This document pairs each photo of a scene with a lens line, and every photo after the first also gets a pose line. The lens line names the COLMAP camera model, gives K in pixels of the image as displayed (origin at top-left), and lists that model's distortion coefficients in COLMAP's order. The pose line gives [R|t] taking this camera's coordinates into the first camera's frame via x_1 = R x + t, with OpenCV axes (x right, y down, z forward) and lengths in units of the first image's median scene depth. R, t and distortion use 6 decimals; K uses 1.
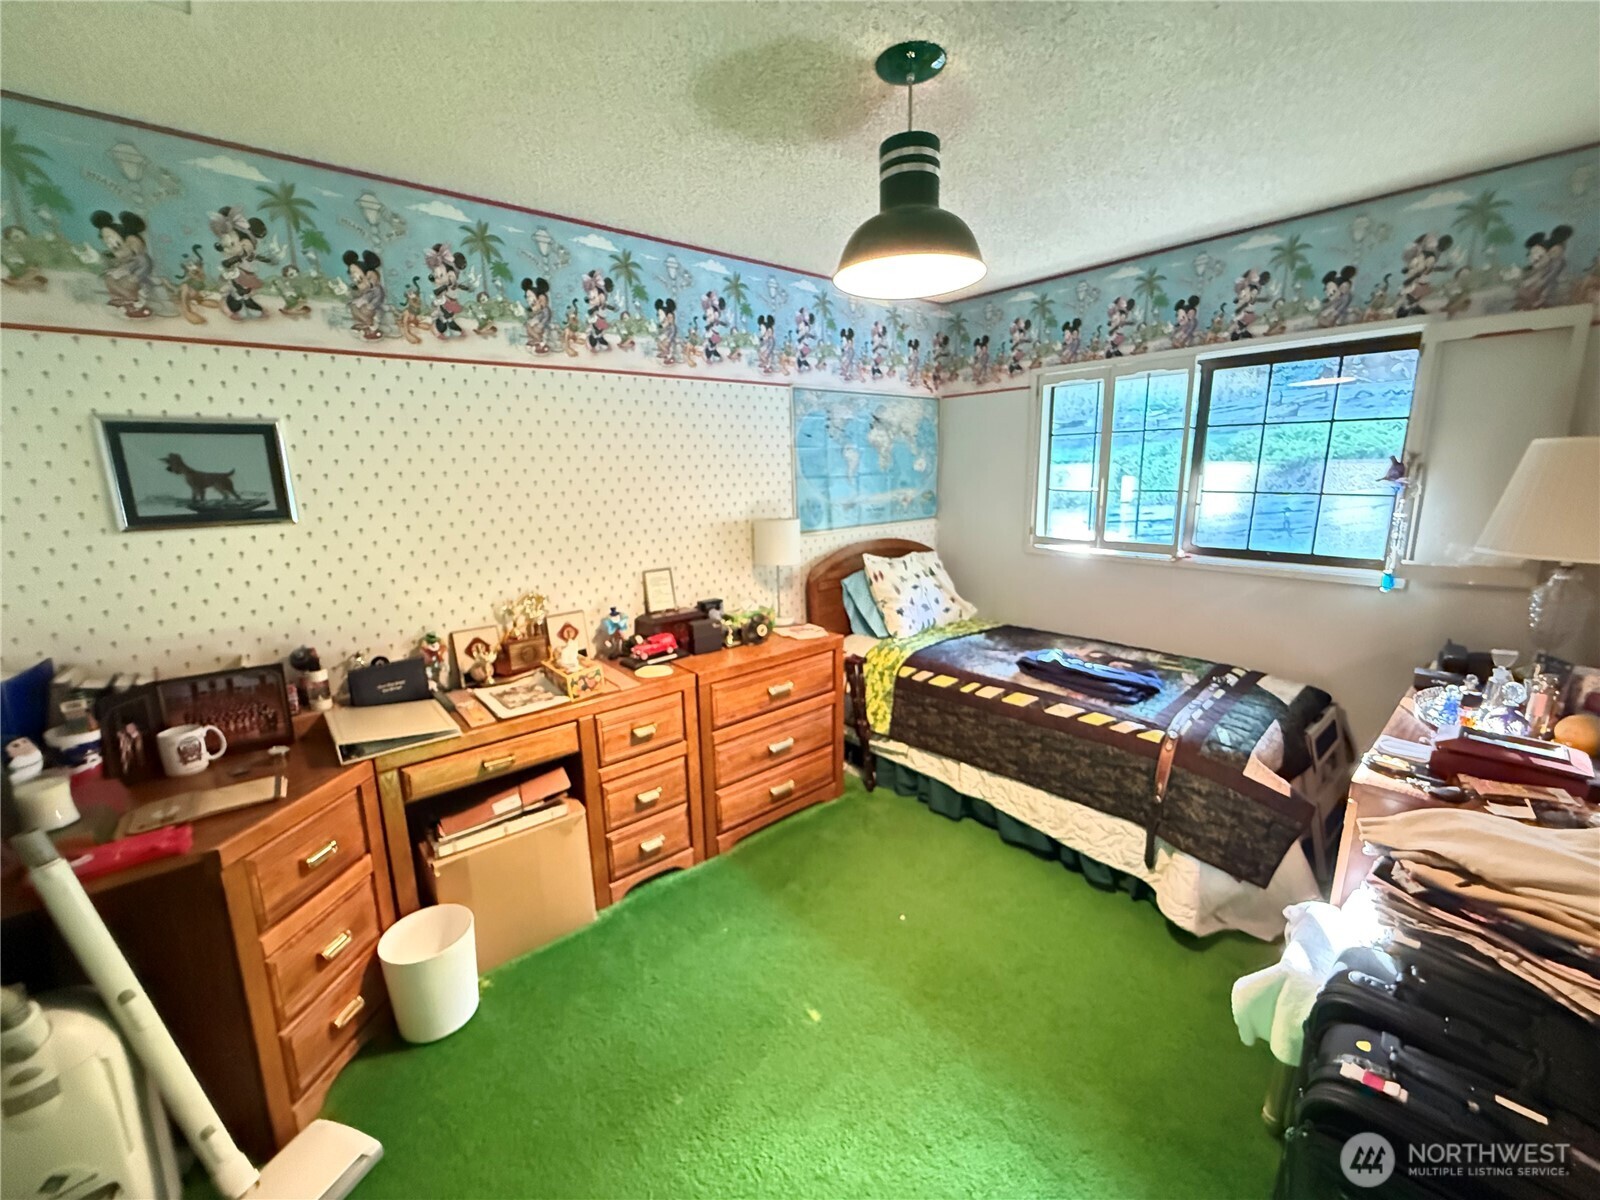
lens RADIAL K [[635.0, 0, 795.2], [0, 635.0, 599.6], [0, 0, 1]] dist [-0.001559, -0.000242]
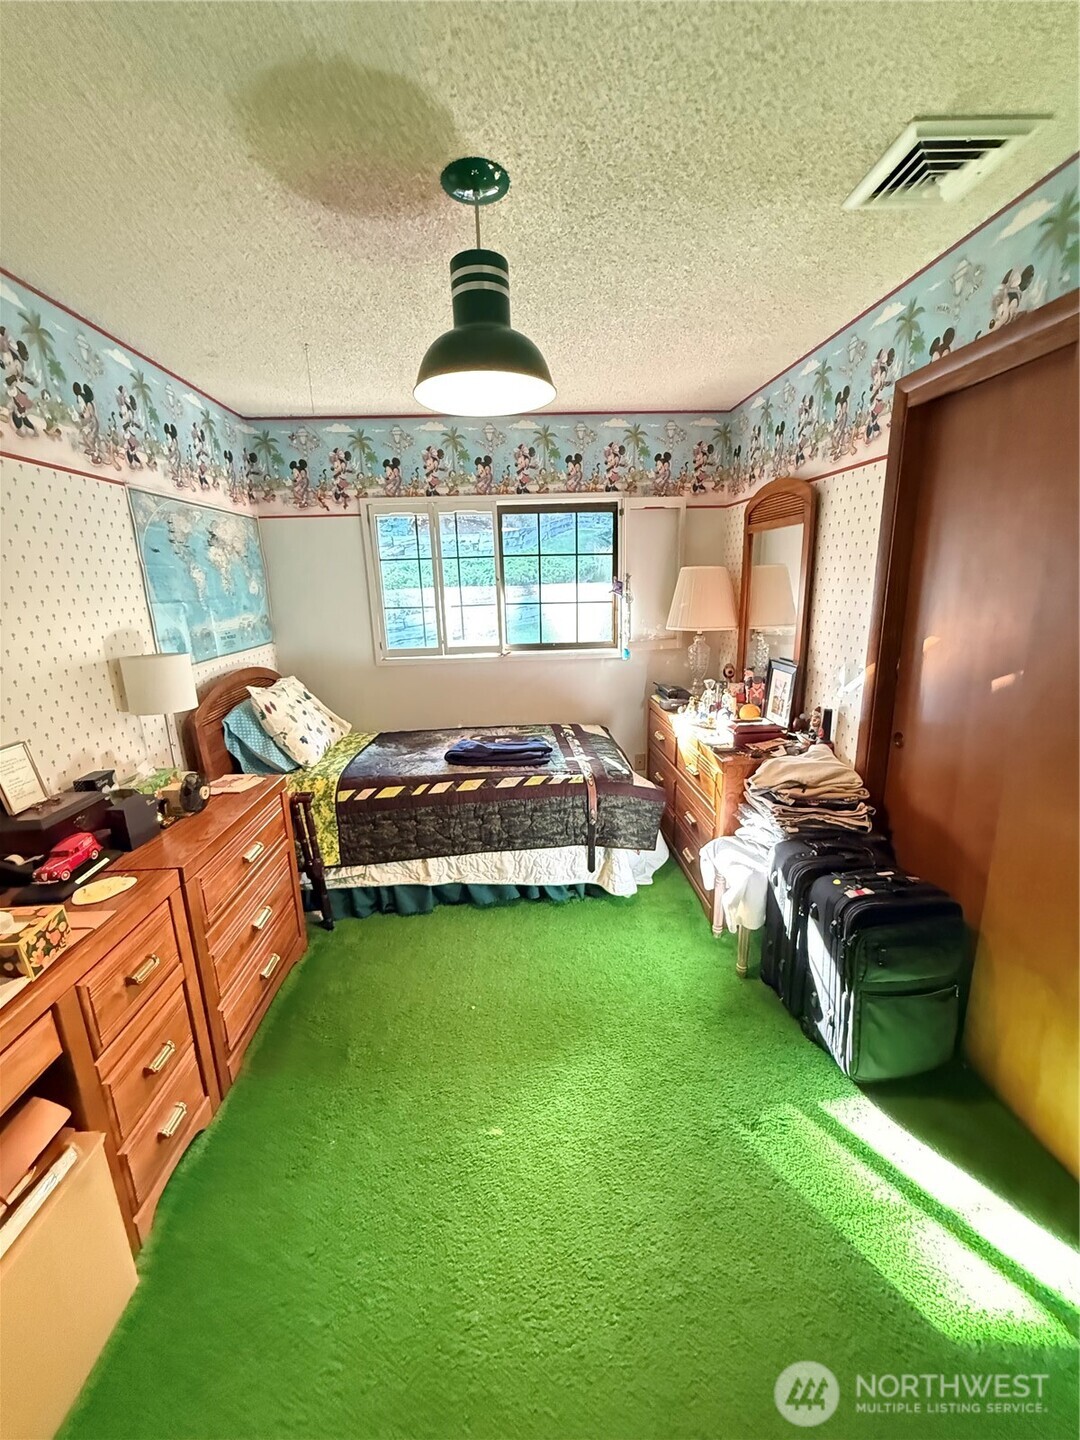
lens RADIAL K [[571.5, 0, 535.0], [0, 571.5, 719.3], [0, 0, 1]] dist [-0.001559, -0.000242]
pose [[0.611645, -0.183412, 0.769578, -0.333500], [0.178673, 0.979647, 0.091472, -0.033406], [-0.770692, 0.081555, 0.631967, 0.221221]]
